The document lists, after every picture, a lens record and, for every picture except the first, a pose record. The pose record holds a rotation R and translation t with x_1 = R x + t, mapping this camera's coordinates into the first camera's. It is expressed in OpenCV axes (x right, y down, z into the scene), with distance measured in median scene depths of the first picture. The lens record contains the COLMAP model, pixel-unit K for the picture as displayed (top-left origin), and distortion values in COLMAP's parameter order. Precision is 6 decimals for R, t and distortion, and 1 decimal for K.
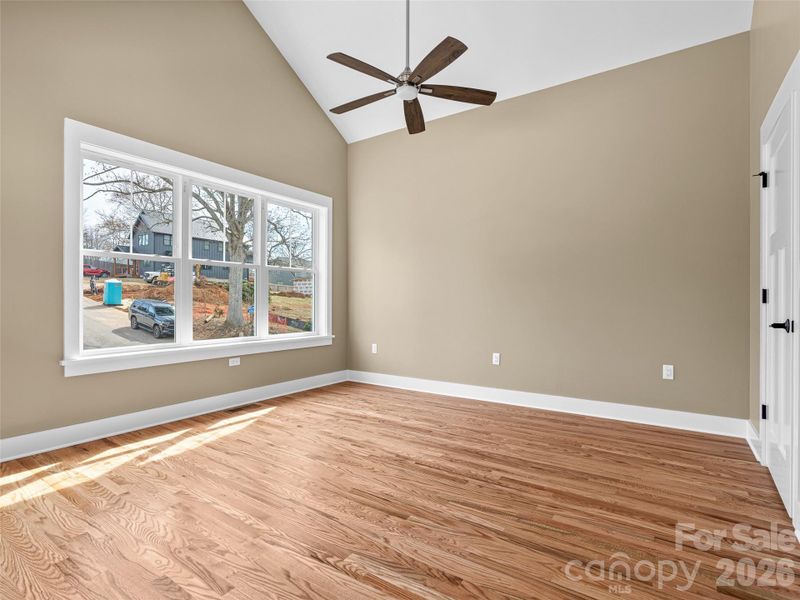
lens RADIAL K [[405.3, 0, 401.8], [0, 405.3, 301.4], [0, 0, 1]] dist [-0.009940, 0.001865]
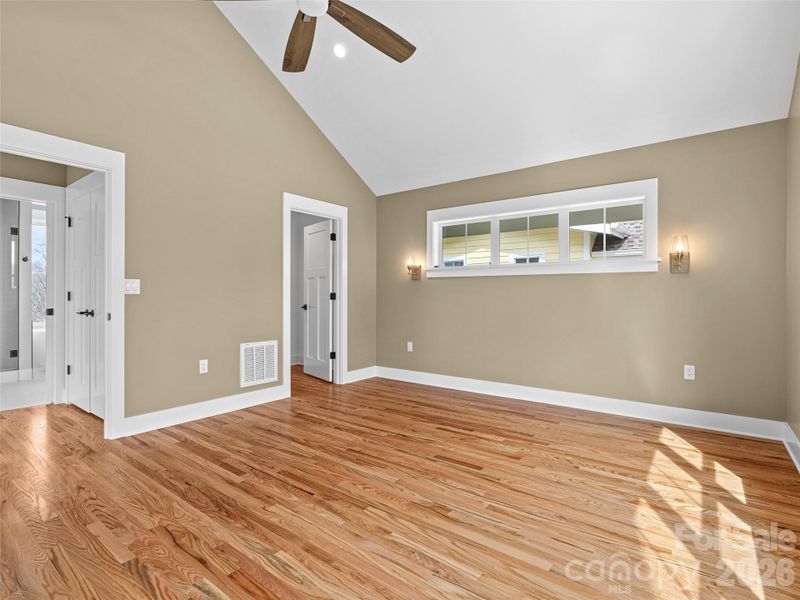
lens RADIAL K [[405.3, 0, 401.8], [0, 405.3, 301.4], [0, 0, 1]] dist [-0.009940, 0.001865]
pose [[-0.998449, -0.004556, 0.055492, -0.199787], [-0.003687, 0.999869, 0.015744, -0.021380], [-0.055557, 0.015515, -0.998335, 1.860426]]
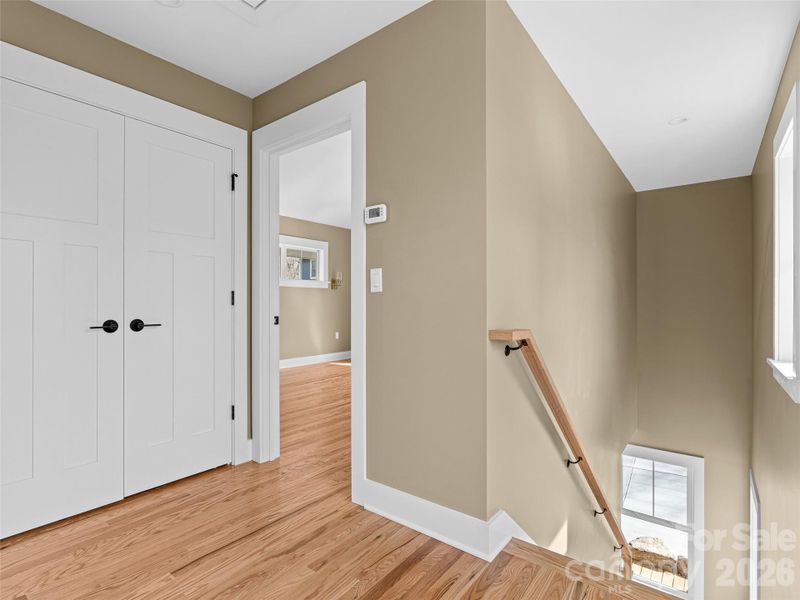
lens RADIAL K [[405.3, 0, 401.8], [0, 405.3, 301.4], [0, 0, 1]] dist [-0.009940, 0.001865]
pose [[-0.072078, 0.001165, -0.997398, 1.758398], [-0.004174, 0.999990, 0.001470, -0.020604], [0.997390, 0.004269, -0.072072, 1.163623]]
